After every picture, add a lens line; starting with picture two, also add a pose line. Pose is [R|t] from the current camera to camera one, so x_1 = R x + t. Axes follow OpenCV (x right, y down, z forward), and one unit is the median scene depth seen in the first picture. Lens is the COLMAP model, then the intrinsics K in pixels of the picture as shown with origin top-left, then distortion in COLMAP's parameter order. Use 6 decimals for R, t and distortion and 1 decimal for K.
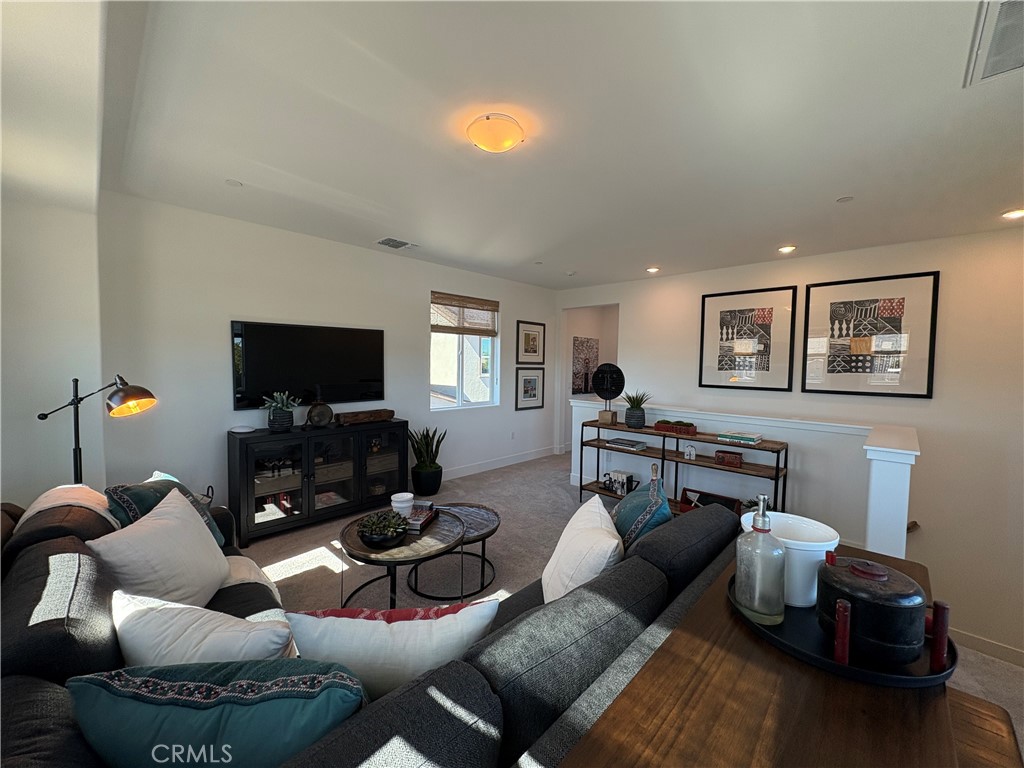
lens RADIAL K [[405.2, 0, 512.0], [0, 405.2, 384.0], [0, 0, 1]] dist [-0.000980, -0.000076]
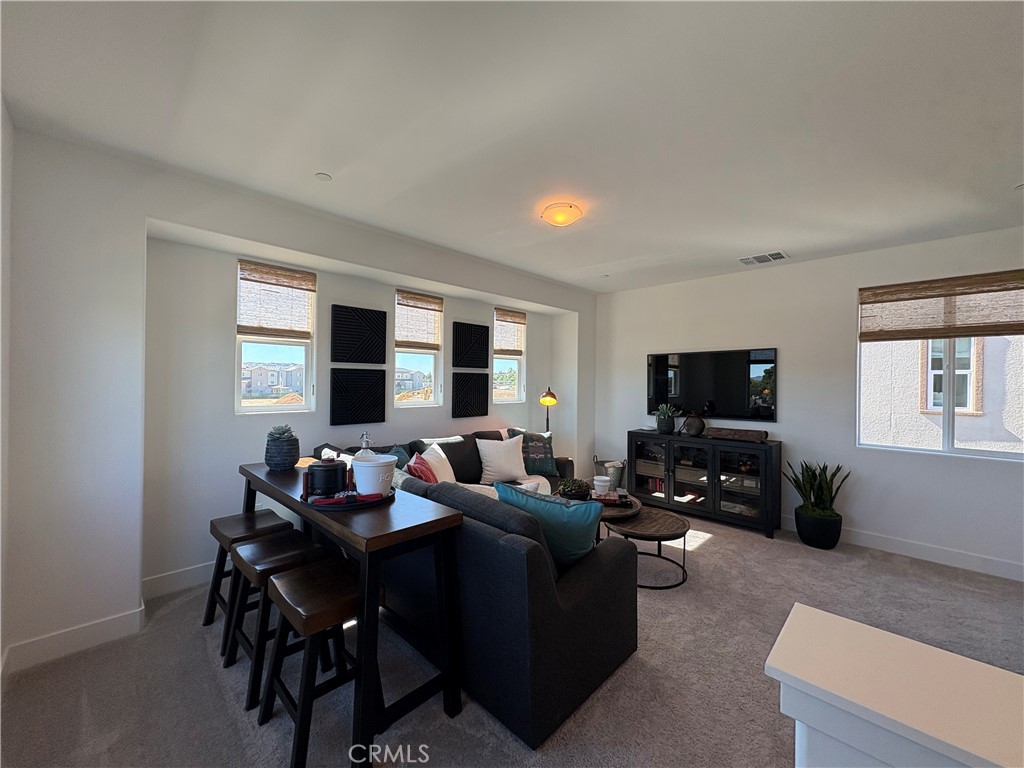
lens RADIAL K [[405.2, 0, 512.0], [0, 405.2, 384.0], [0, 0, 1]] dist [-0.000980, -0.000076]
pose [[-0.009642, -0.013943, -0.999856, 0.624758], [-0.067007, 0.997664, -0.013266, 0.003381], [0.997706, 0.066870, -0.010554, 0.399705]]
